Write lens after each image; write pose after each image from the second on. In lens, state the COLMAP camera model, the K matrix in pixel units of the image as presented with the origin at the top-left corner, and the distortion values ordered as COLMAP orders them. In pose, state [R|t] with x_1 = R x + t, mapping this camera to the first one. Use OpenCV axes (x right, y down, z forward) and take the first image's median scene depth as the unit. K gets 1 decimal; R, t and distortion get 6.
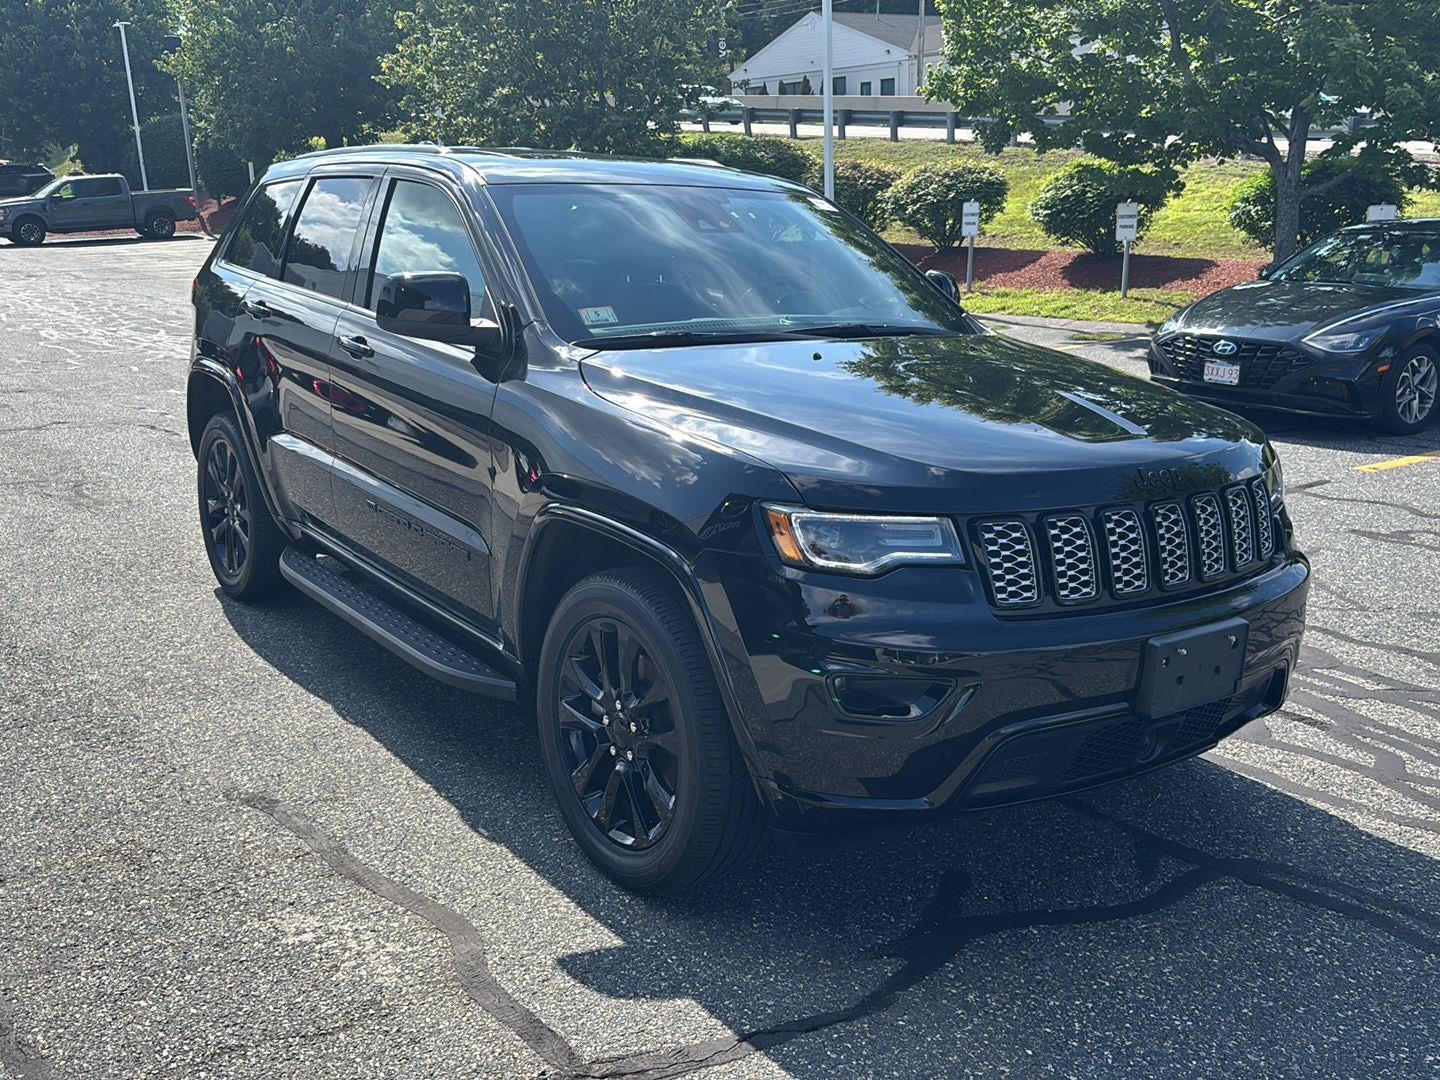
lens RADIAL K [[1385.2, 0, 718.1], [0, 1385.2, 539.7], [0, 0, 1]] dist [0.014412, 0.000000]
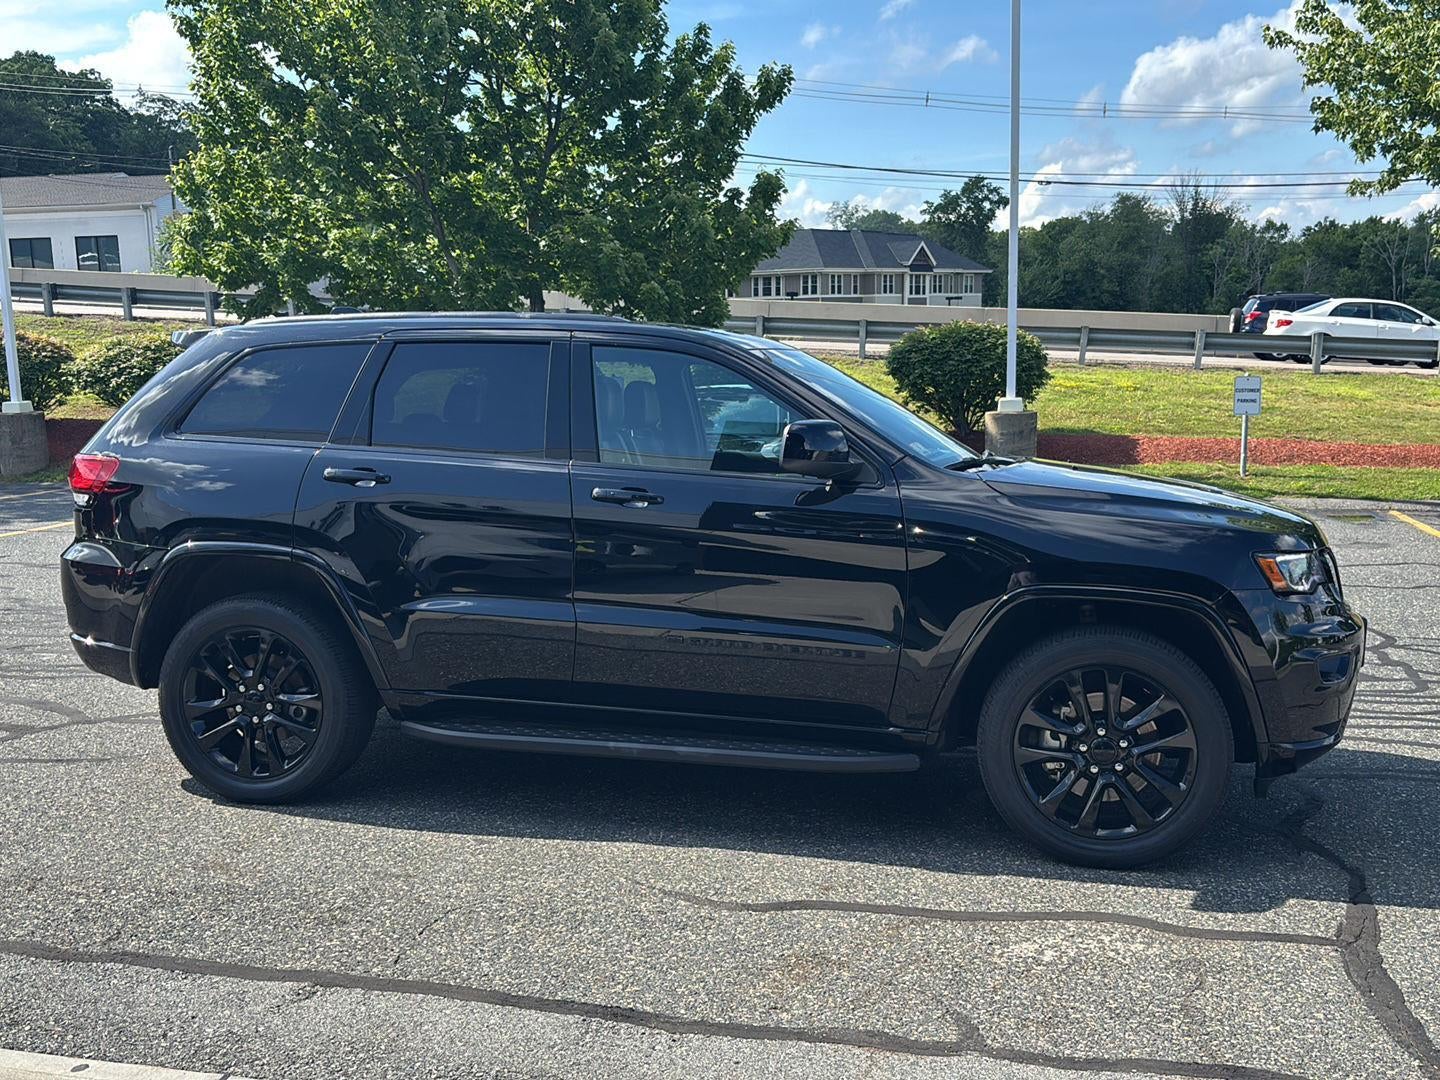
lens RADIAL K [[1385.2, 0, 719.1], [0, 1385.2, 529.9], [0, 0, 1]] dist [0.014412, 0.000000]
pose [[0.748327, -0.078565, 0.658661, -0.229960], [0.163093, 0.984272, -0.067893, -0.007285], [-0.642967, 0.158229, 0.749371, 0.040348]]
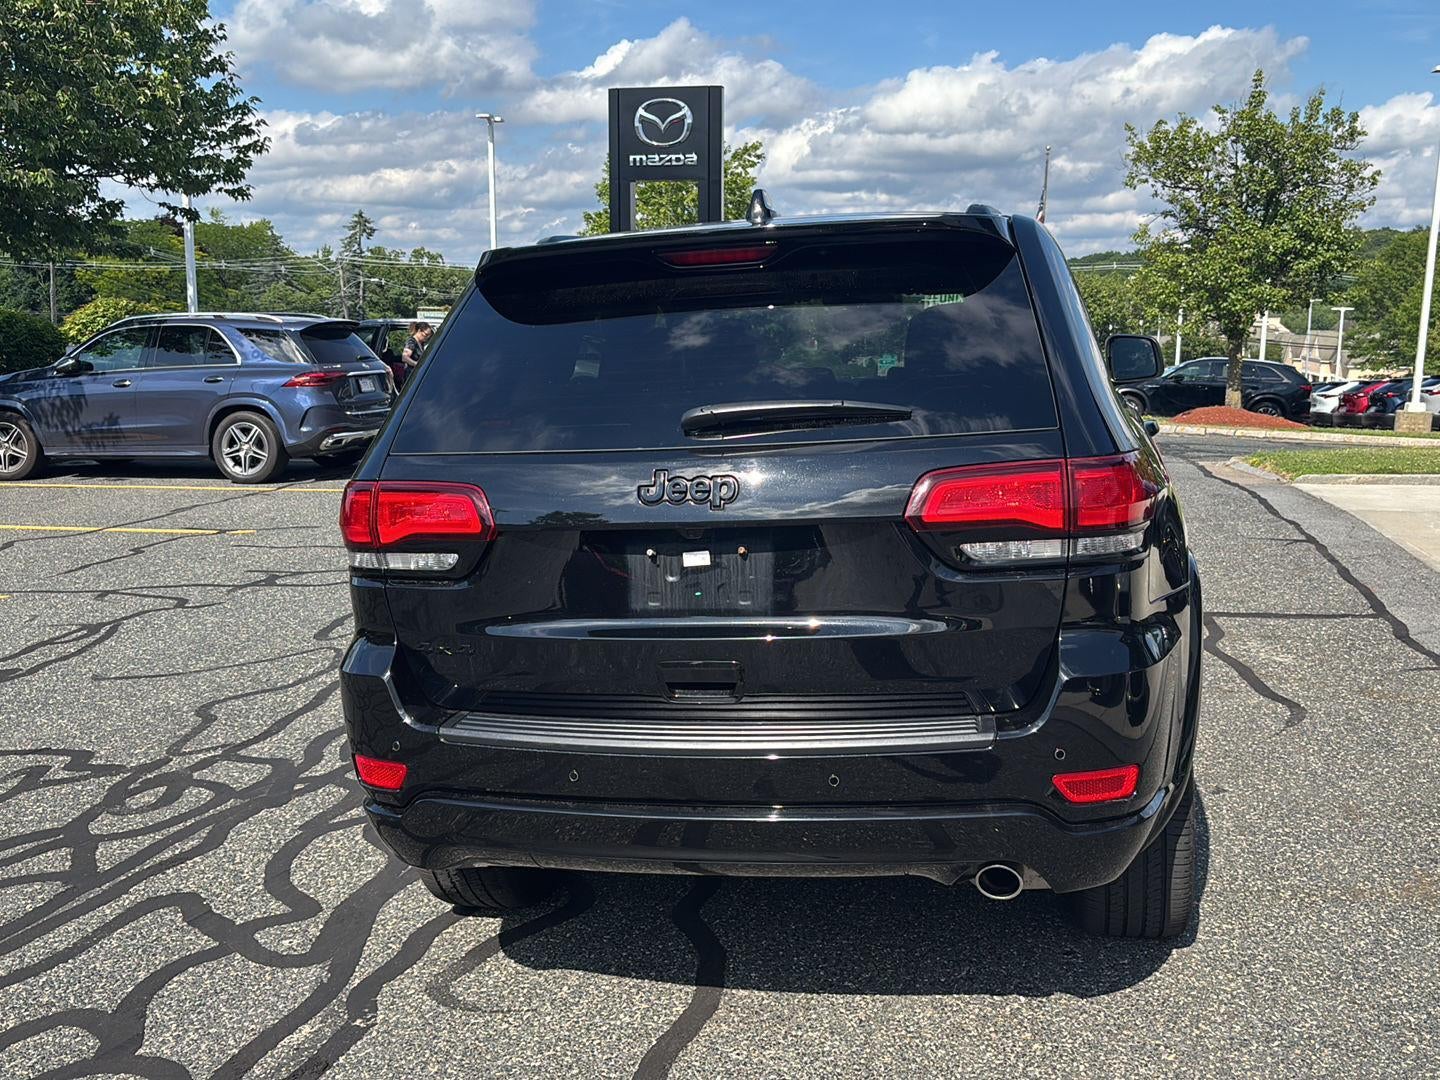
lens RADIAL K [[1385.2, 0, 717.7], [0, 1385.2, 531.3], [0, 0, 1]] dist [0.014412, 0.000000]
pose [[-0.659477, -0.096147, 0.745551, -0.216558], [0.210500, 0.928489, 0.305937, -0.113763], [-0.721651, 0.358697, -0.592078, 0.477268]]
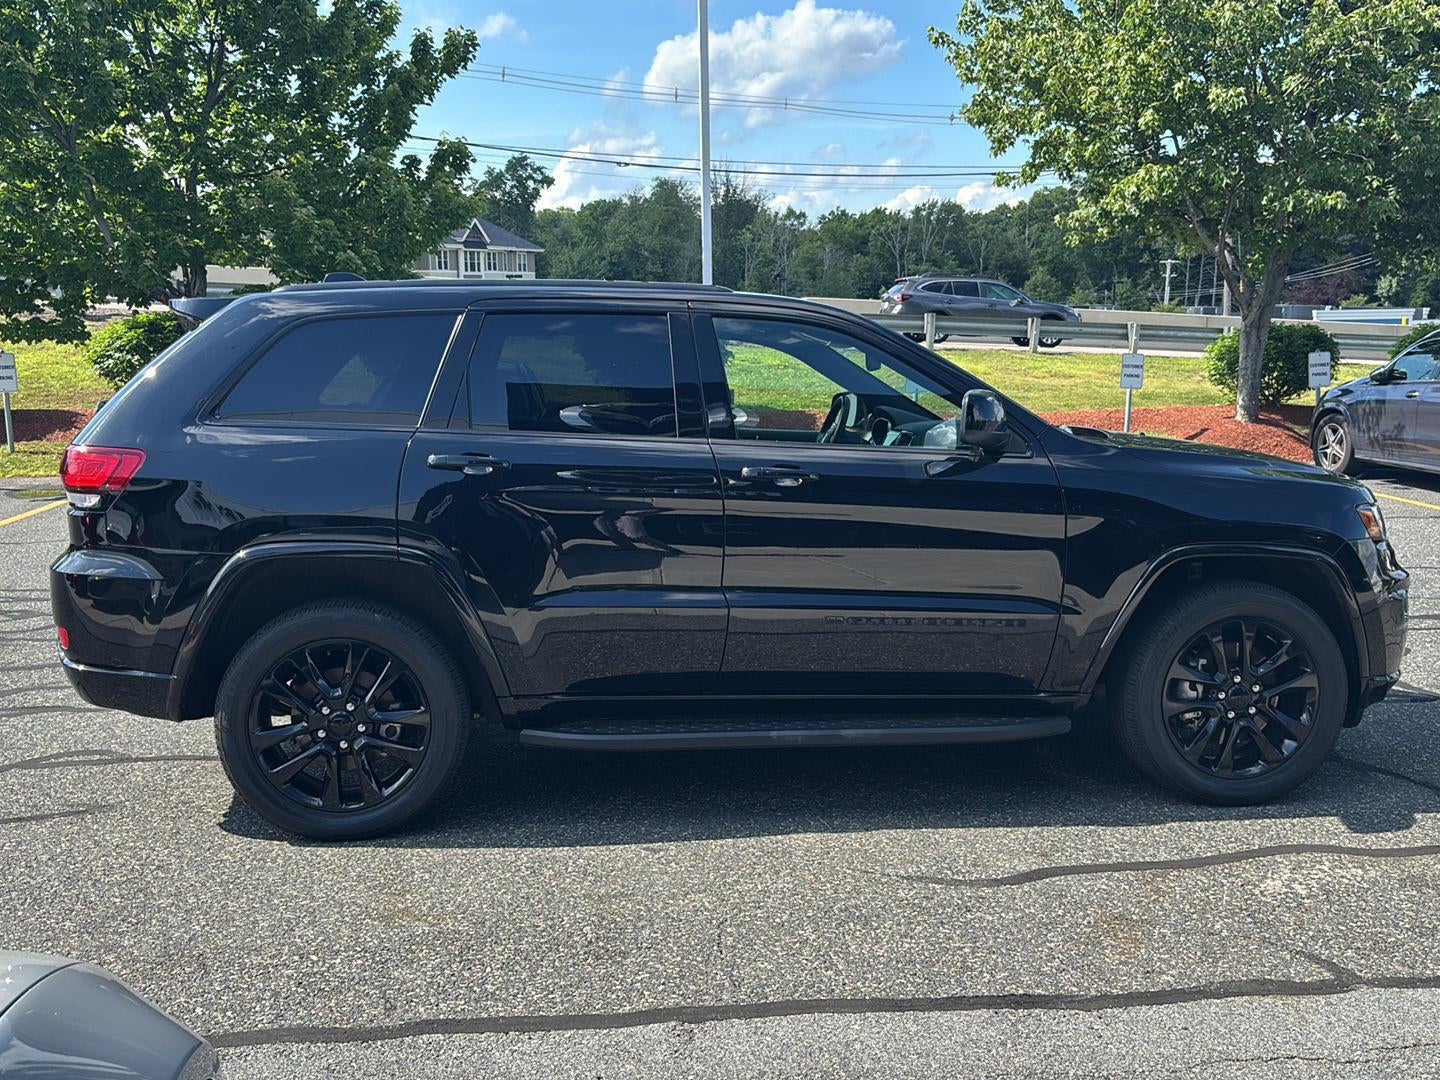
lens RADIAL K [[1385.2, 0, 721.7], [0, 1385.2, 534.2], [0, 0, 1]] dist [0.014412, 0.000000]
pose [[0.494665, -0.119583, 0.860817, -0.293765], [0.215193, 0.976498, 0.011993, -0.029458], [-0.842021, 0.179309, 0.508773, 0.132641]]
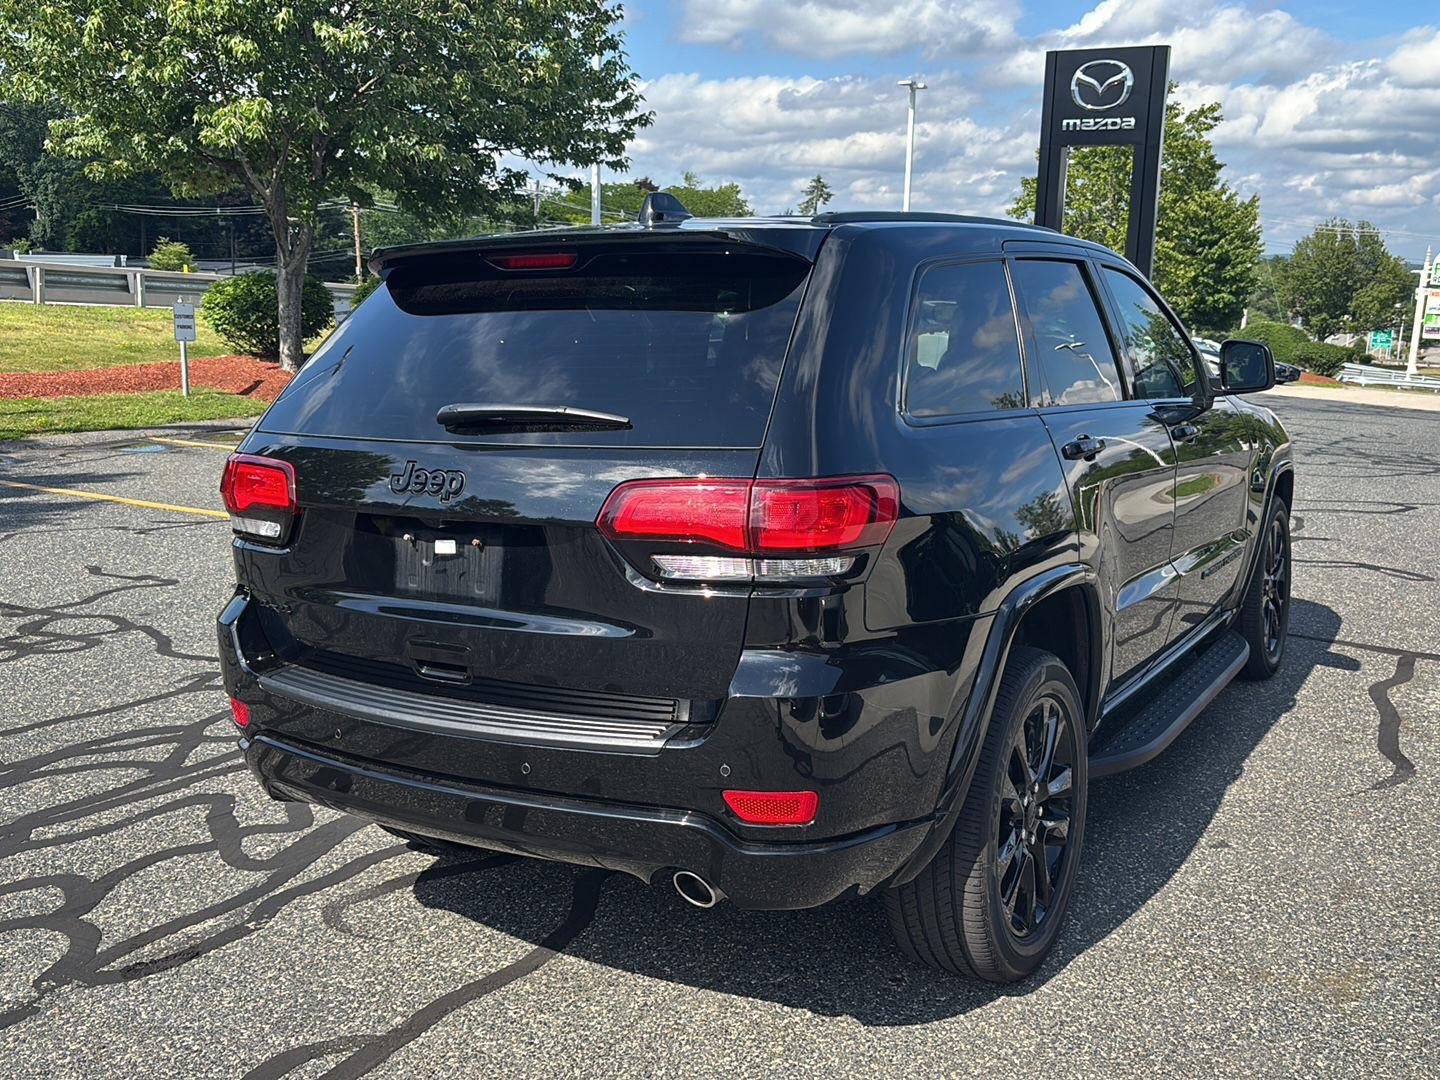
lens RADIAL K [[1385.2, 0, 717.9], [0, 1385.2, 531.2], [0, 0, 1]] dist [0.014412, 0.000000]
pose [[-0.386052, -0.159046, 0.908663, -0.262716], [0.224504, 0.939210, 0.259775, -0.101803], [-0.894741, 0.304285, -0.326877, 0.413821]]
